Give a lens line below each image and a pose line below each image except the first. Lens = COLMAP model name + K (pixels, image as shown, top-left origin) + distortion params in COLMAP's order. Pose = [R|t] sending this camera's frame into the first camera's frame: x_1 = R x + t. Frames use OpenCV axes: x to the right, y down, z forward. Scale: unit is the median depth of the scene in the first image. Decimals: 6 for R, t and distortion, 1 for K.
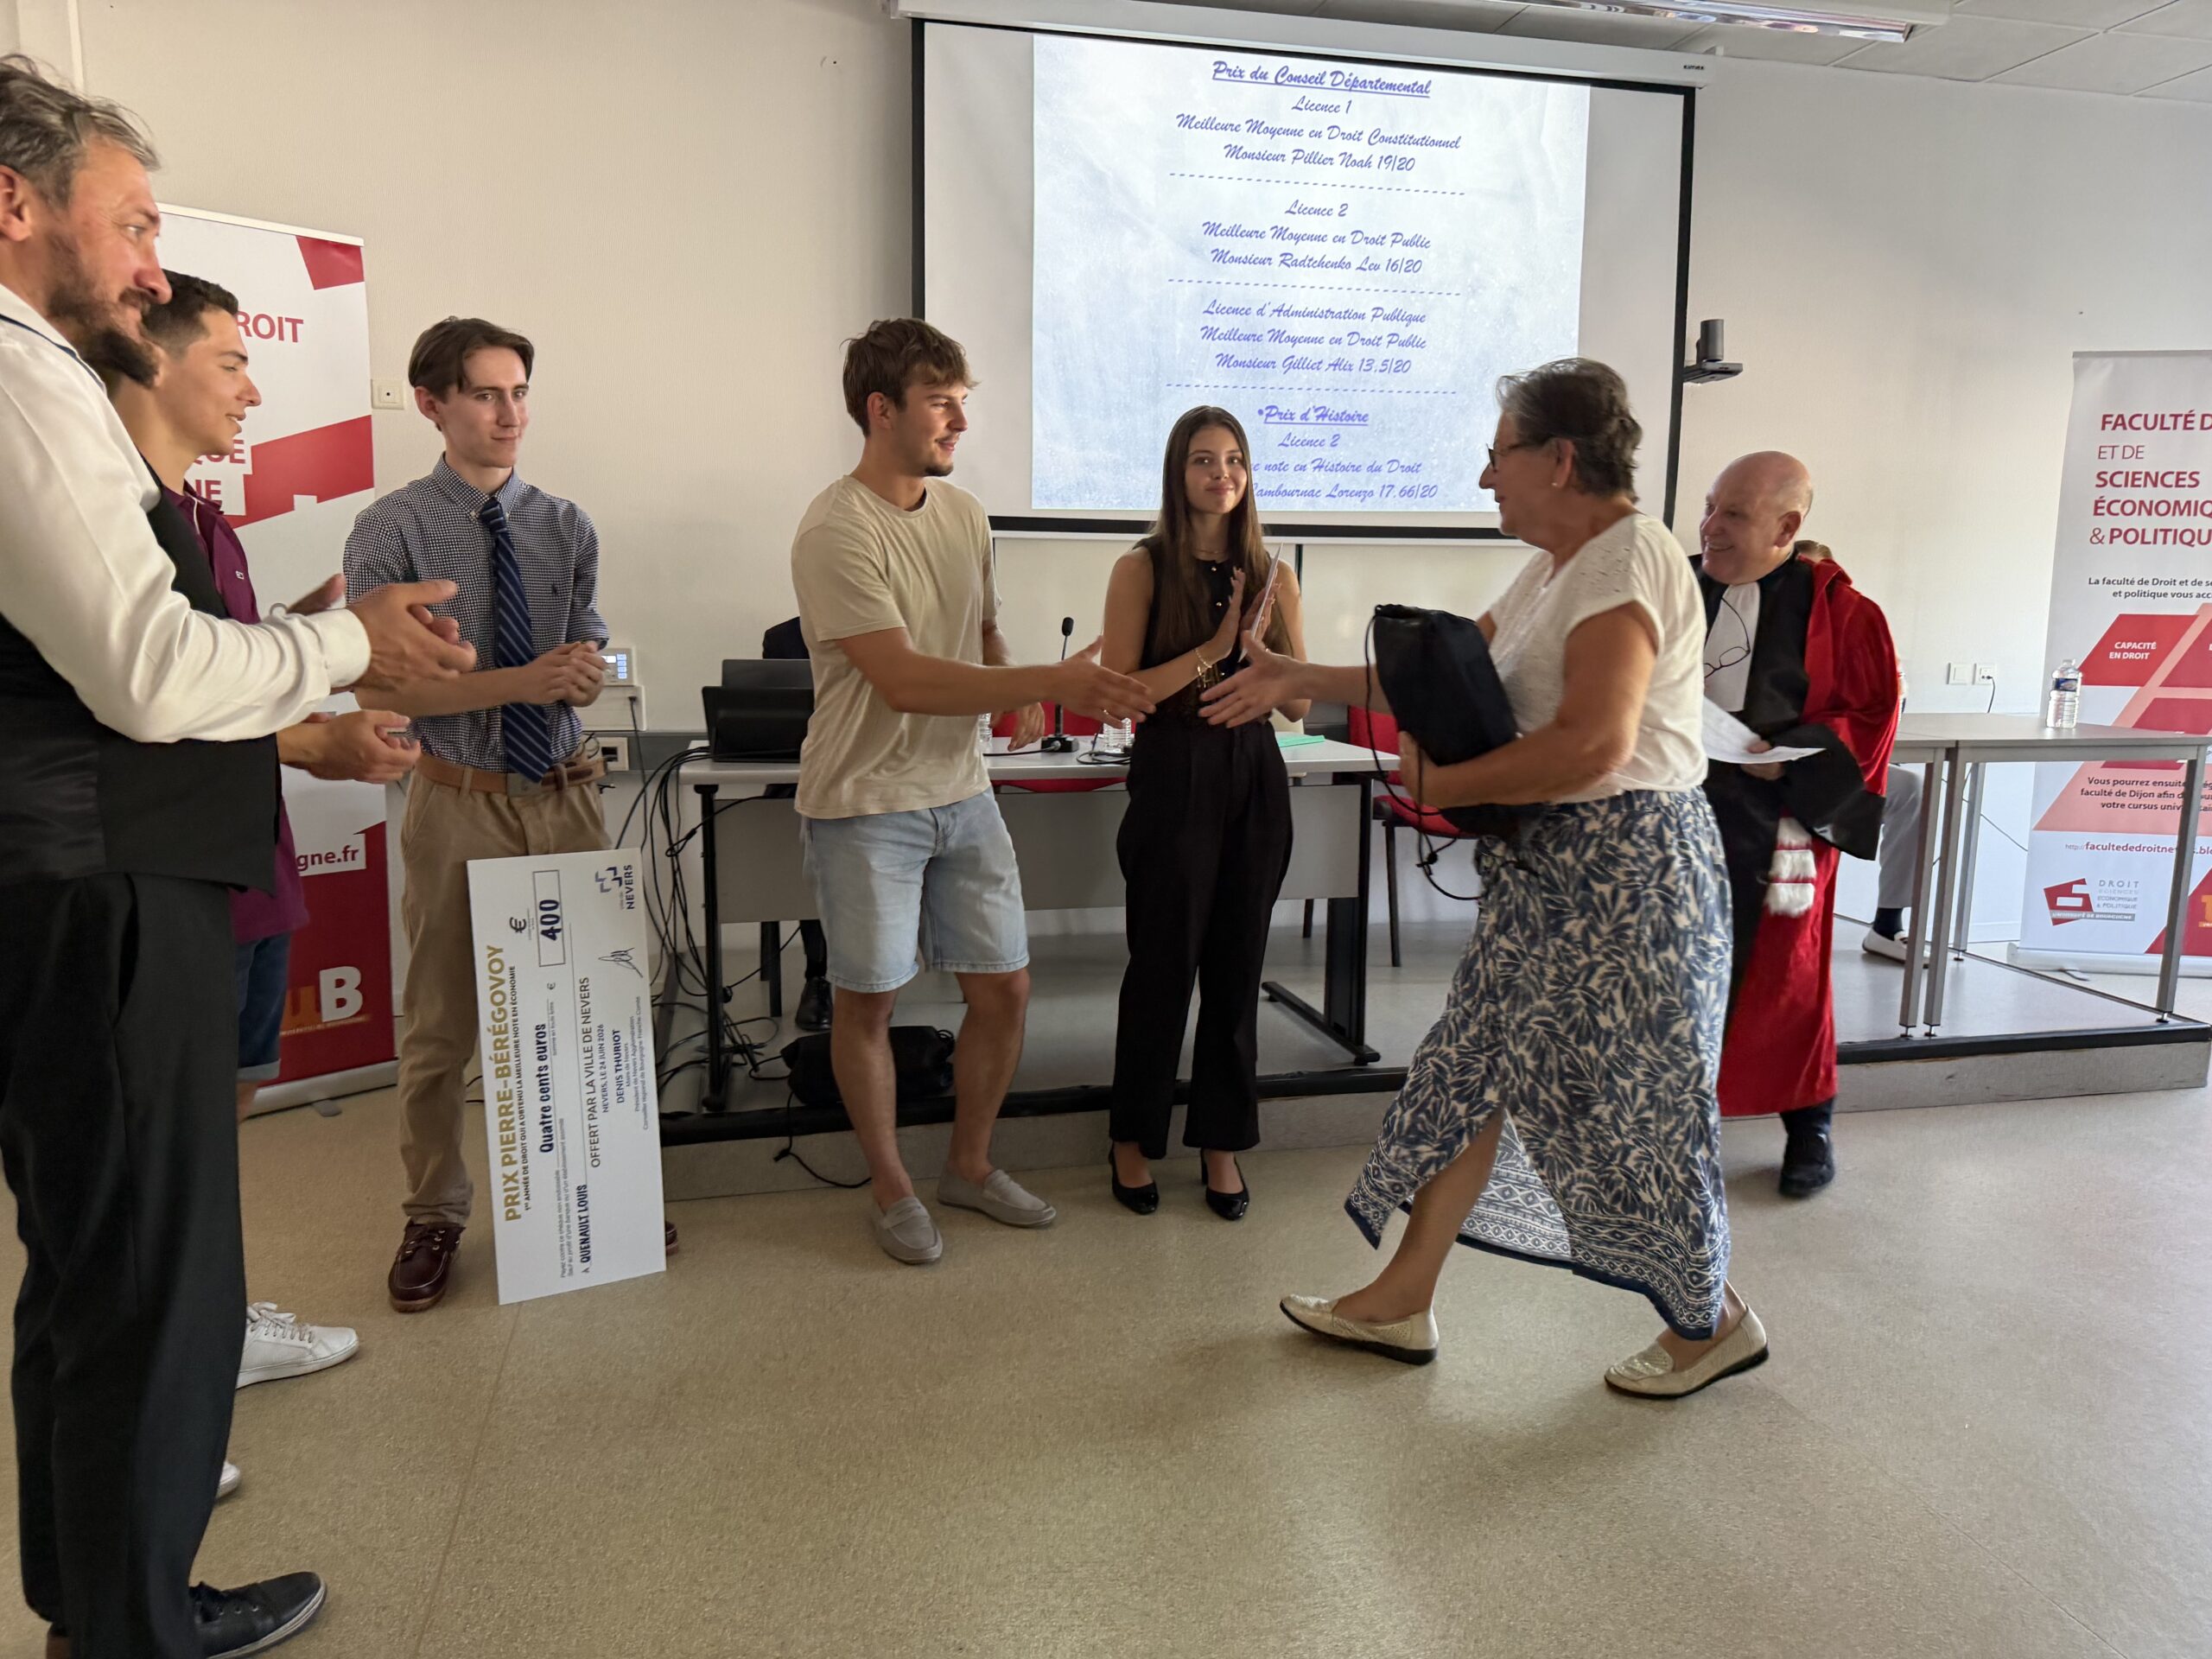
lens RADIAL K [[1525.6, 0, 1103.6], [0, 1525.6, 844.9], [0, 0, 1]] dist [-0.008484, -0.008092]
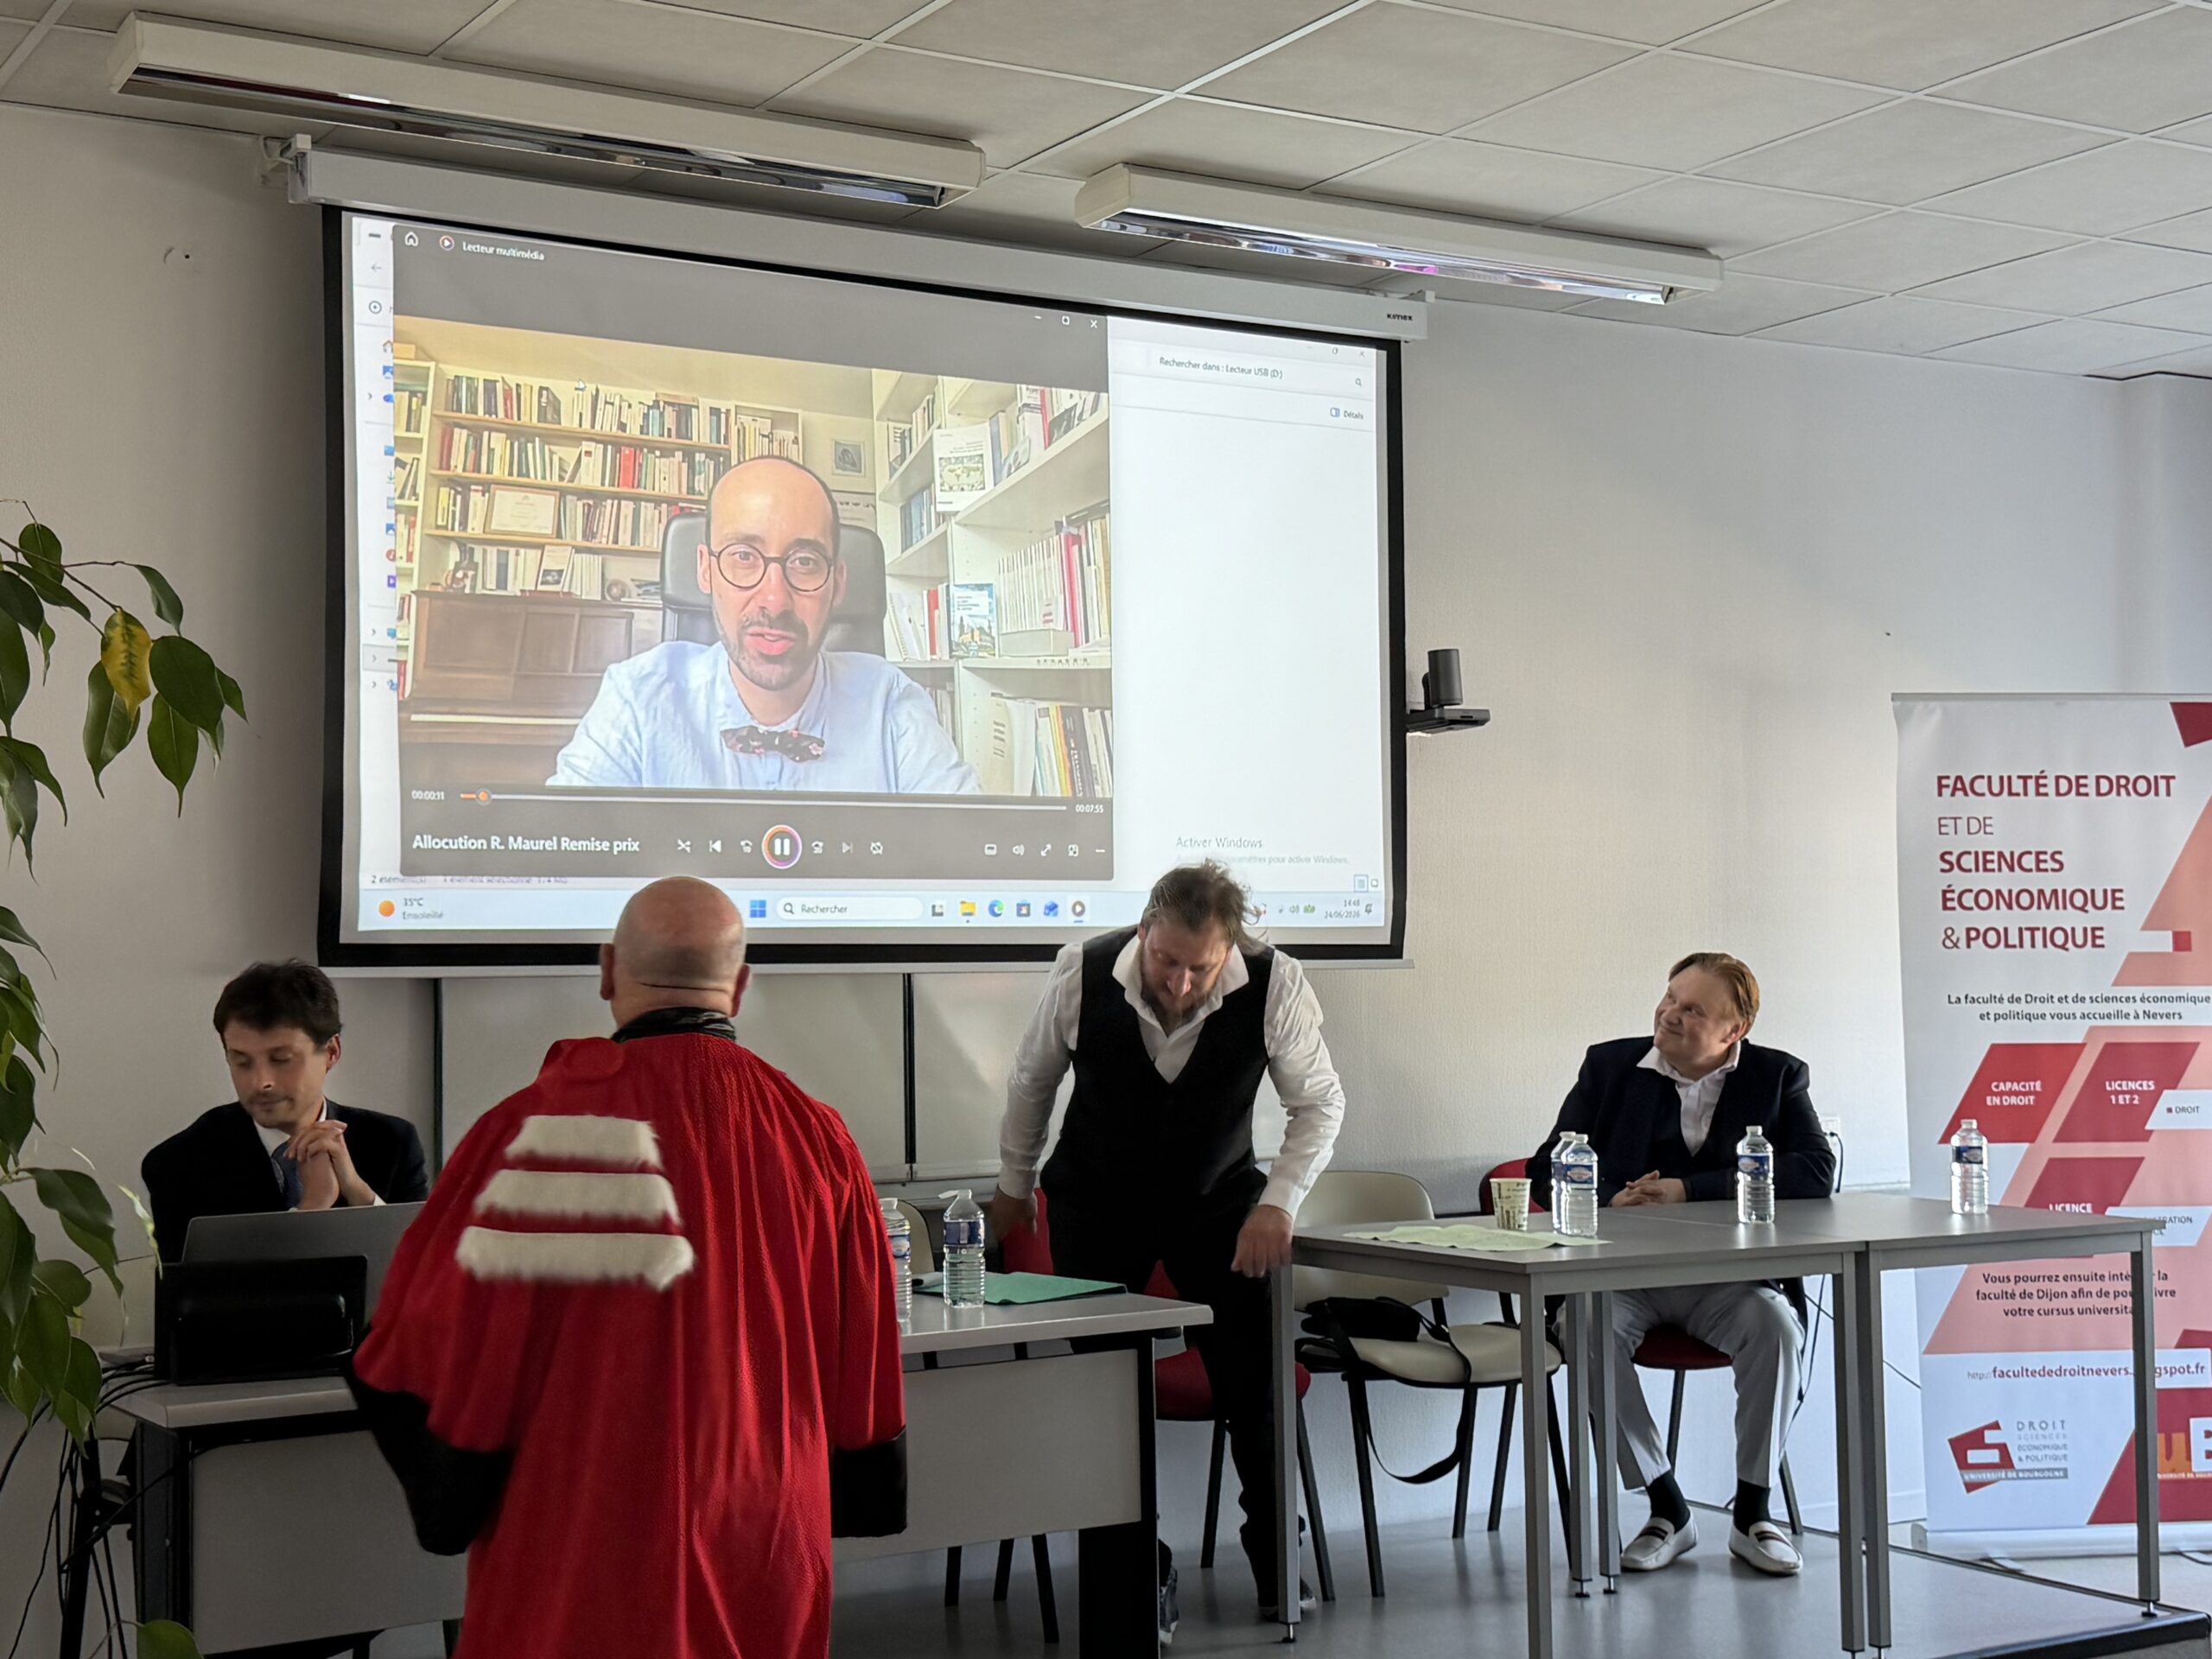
lens RADIAL K [[2967.2, 0, 1106.0], [0, 2967.2, 829.5], [0, 0, 1]] dist [0.154096, -0.153399]
pose [[0.942139, -0.006090, 0.335166, -0.210252], [0.074300, 0.978760, -0.191071, -0.009609], [-0.326884, 0.204918, 0.922581, -0.208071]]
